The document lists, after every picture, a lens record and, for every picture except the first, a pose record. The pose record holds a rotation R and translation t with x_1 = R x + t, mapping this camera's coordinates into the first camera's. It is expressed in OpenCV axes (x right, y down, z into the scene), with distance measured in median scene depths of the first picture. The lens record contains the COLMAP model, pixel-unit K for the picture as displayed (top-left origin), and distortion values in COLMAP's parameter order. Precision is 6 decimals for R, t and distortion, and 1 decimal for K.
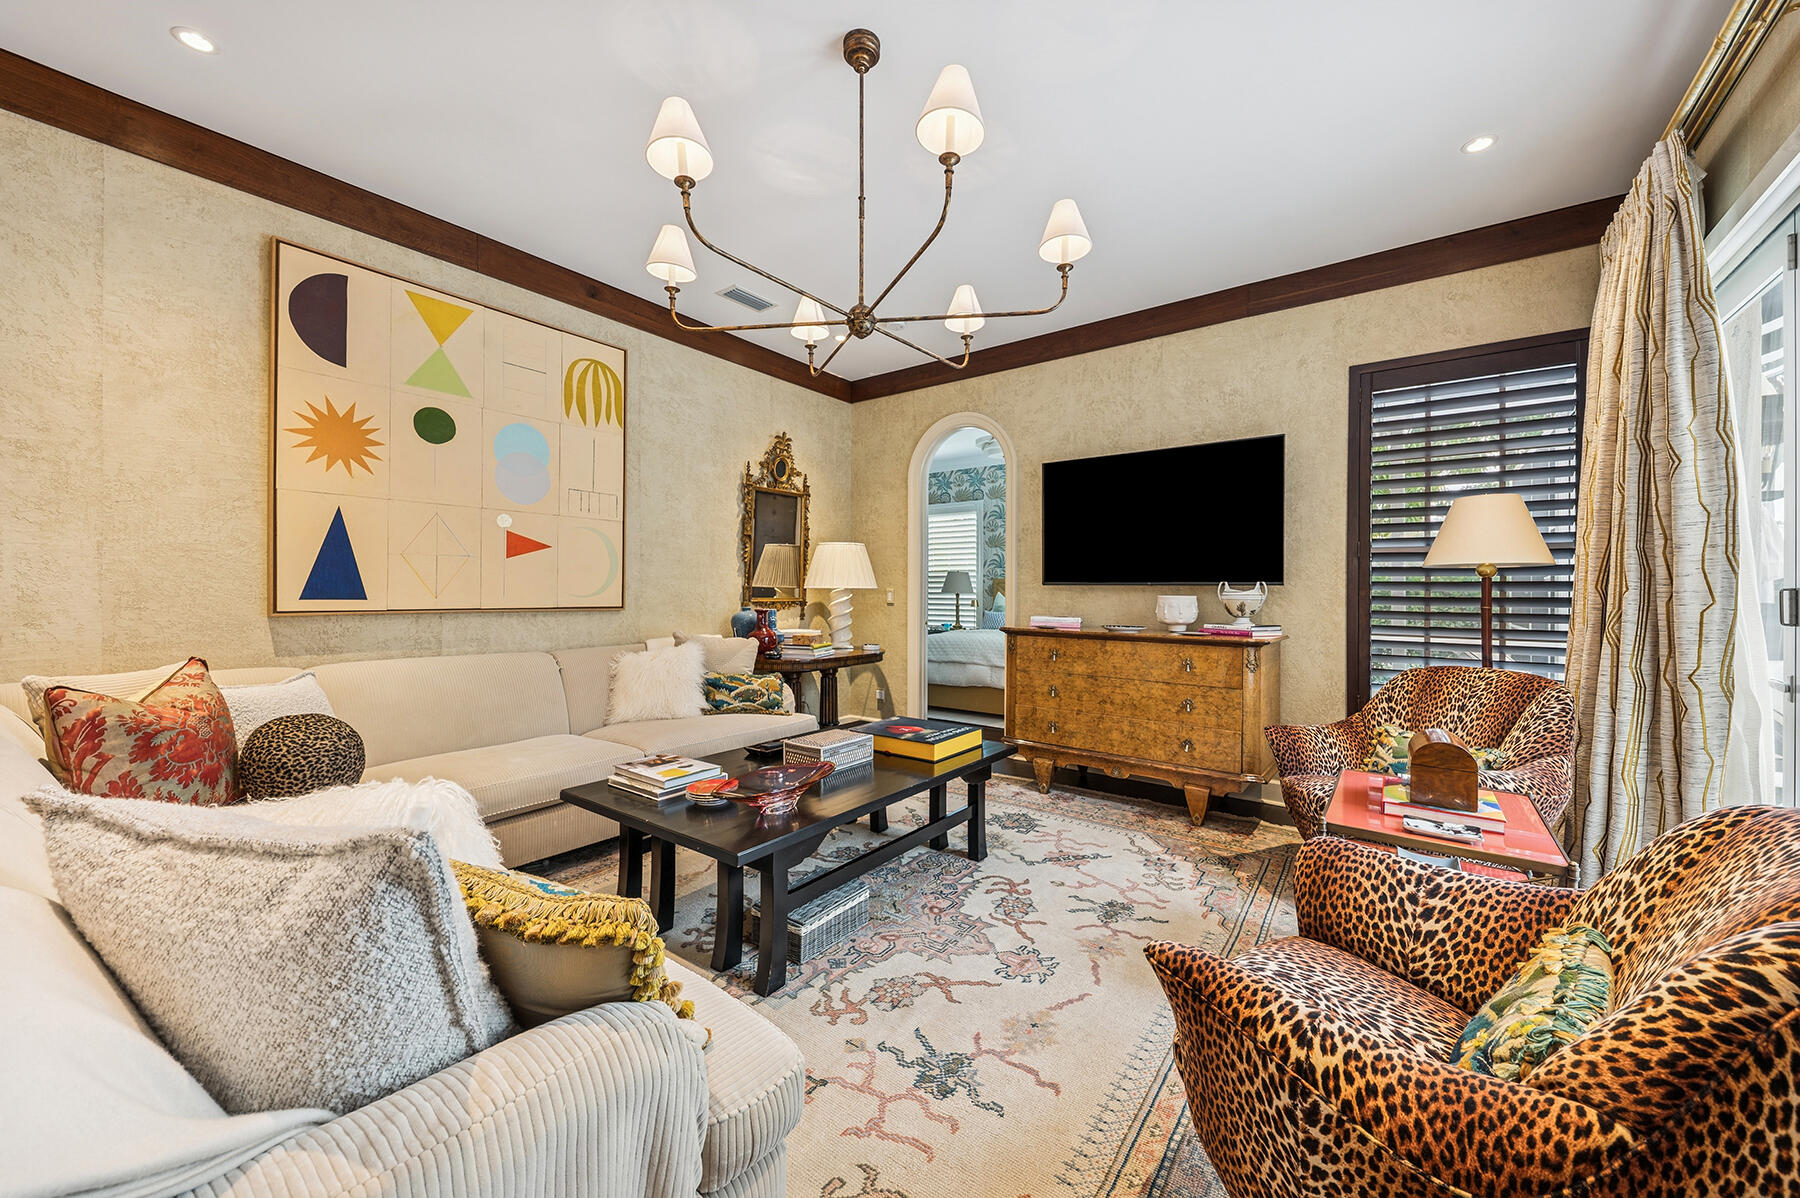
lens RADIAL K [[659.9, 0, 906.4], [0, 659.9, 591.9], [0, 0, 1]] dist [-0.000157, -0.000182]
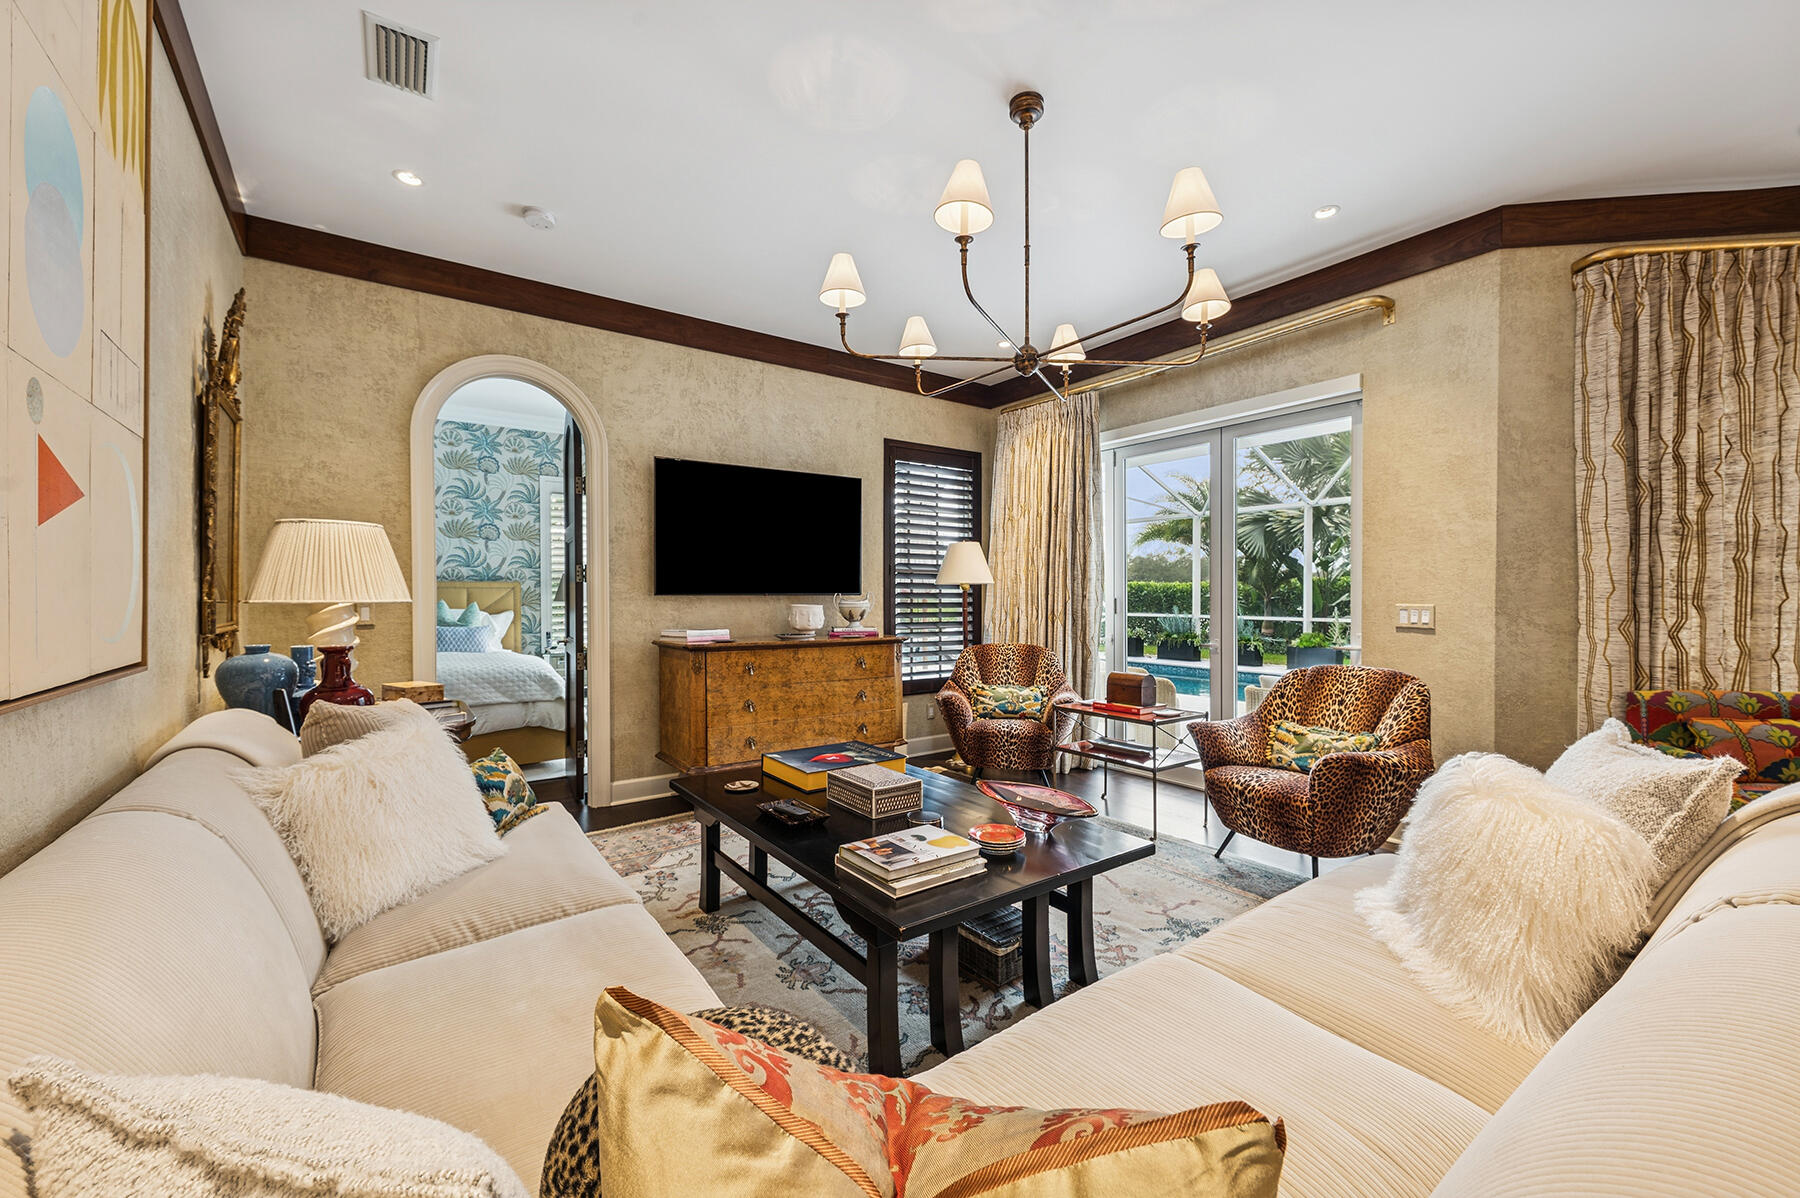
lens RADIAL K [[723.8, 0, 890.3], [0, 723.8, 596.5], [0, 0, 1]] dist [0.001850, 0.000065]
pose [[0.304937, -0.011281, 0.952306, -0.716411], [0.004118, 0.999936, 0.010527, -0.020473], [-0.952364, 0.000712, 0.304964, 0.476141]]
